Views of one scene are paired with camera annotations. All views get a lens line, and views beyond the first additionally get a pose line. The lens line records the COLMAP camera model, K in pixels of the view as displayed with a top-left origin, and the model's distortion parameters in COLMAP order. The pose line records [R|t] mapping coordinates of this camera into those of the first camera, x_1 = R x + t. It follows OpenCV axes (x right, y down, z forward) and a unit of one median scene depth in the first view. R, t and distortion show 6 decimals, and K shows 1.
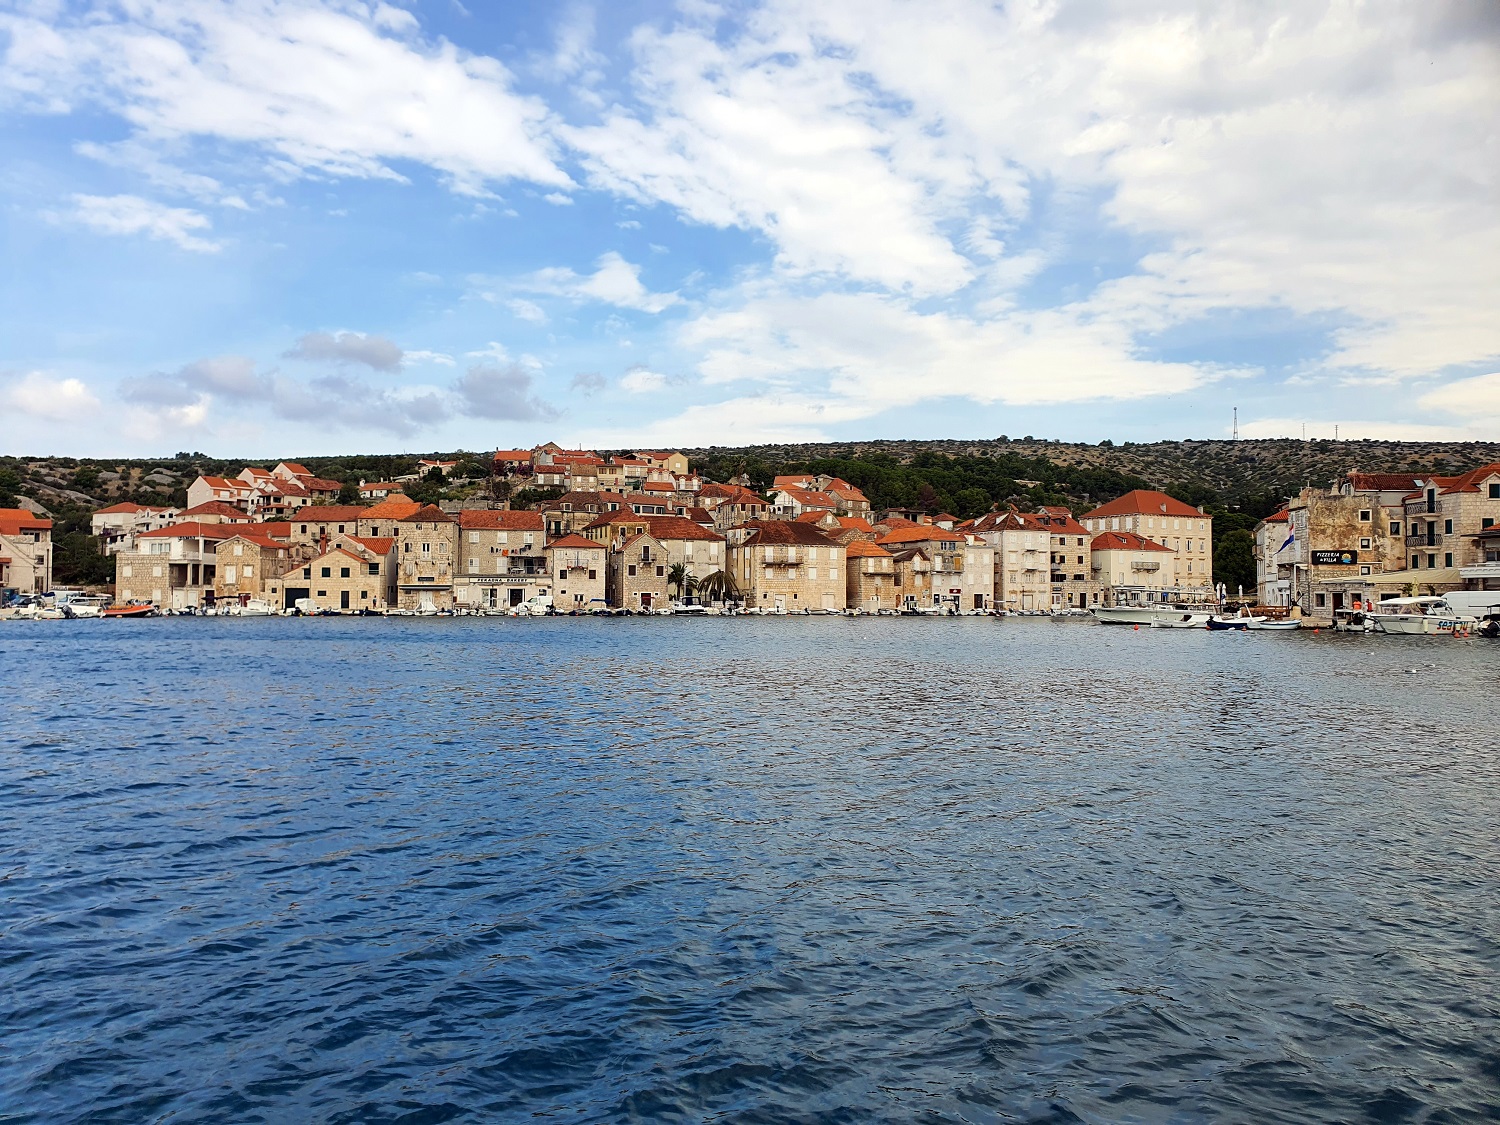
lens RADIAL K [[1050.3, 0, 742.6], [0, 1050.3, 567.0], [0, 0, 1]] dist [0.003471, -0.045022]
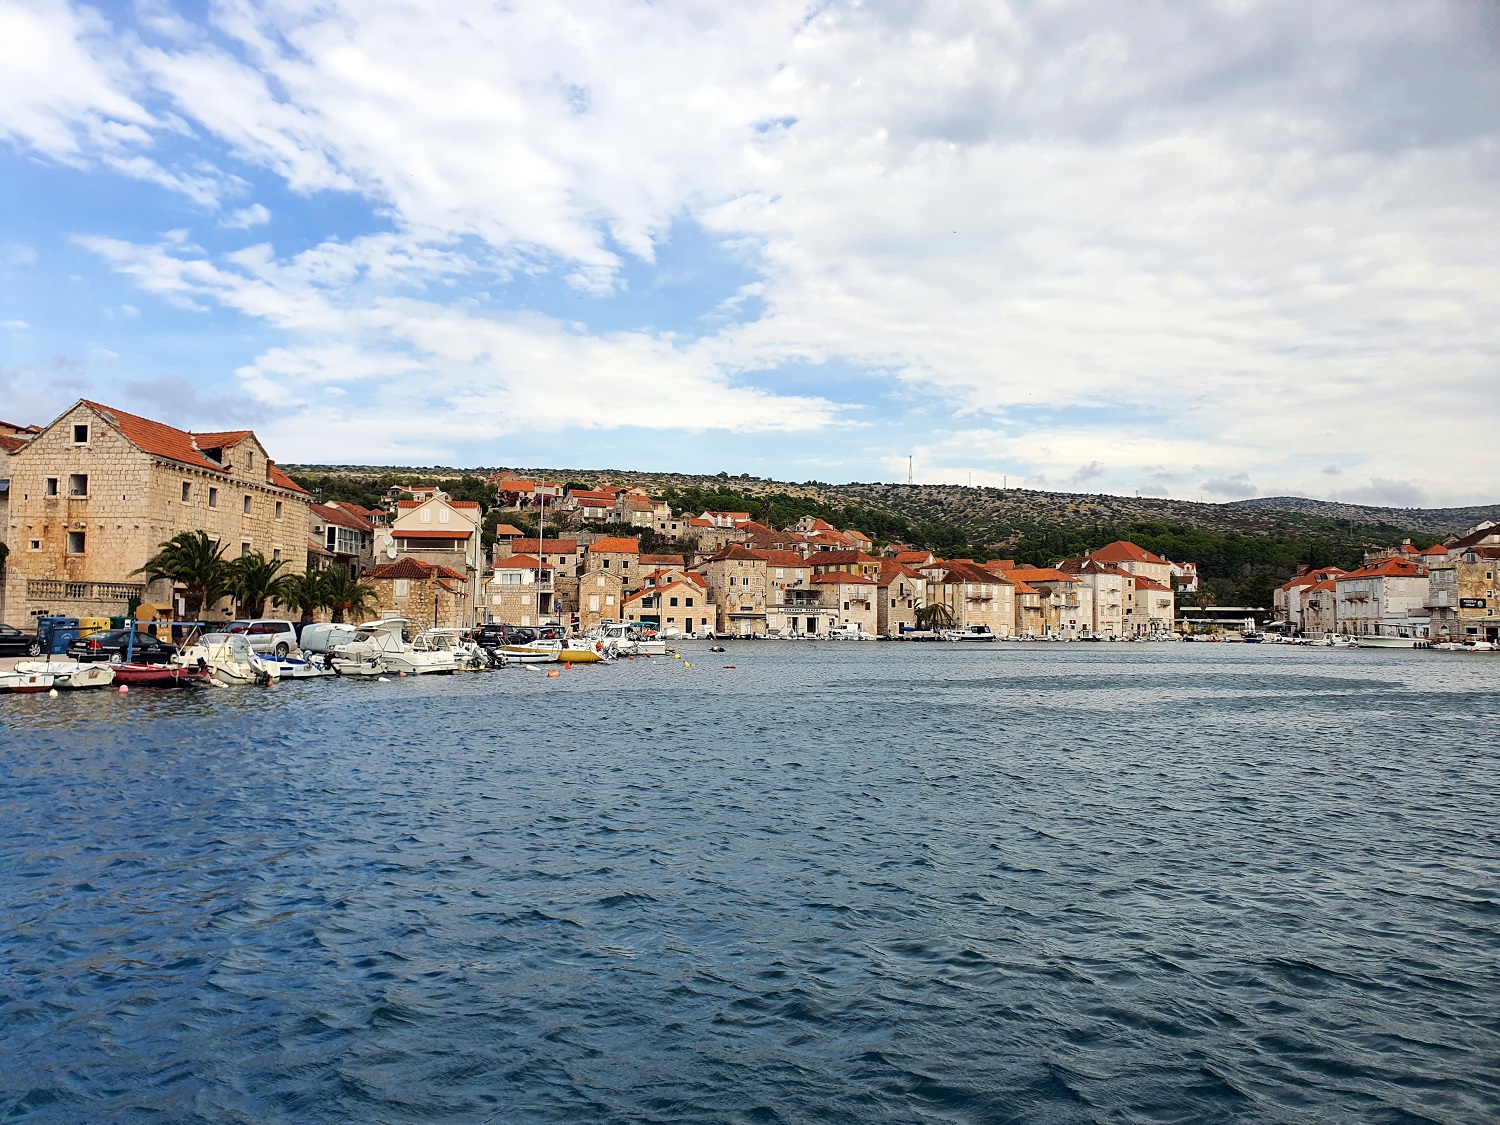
lens RADIAL K [[1050.3, 0, 722.4], [0, 1050.3, 572.5], [0, 0, 1]] dist [0.003471, -0.045022]
pose [[0.958045, 0.020484, 0.285884, -0.598351], [-0.014889, 0.999653, -0.021733, -0.002432], [-0.286230, 0.016565, 0.958018, -0.090121]]
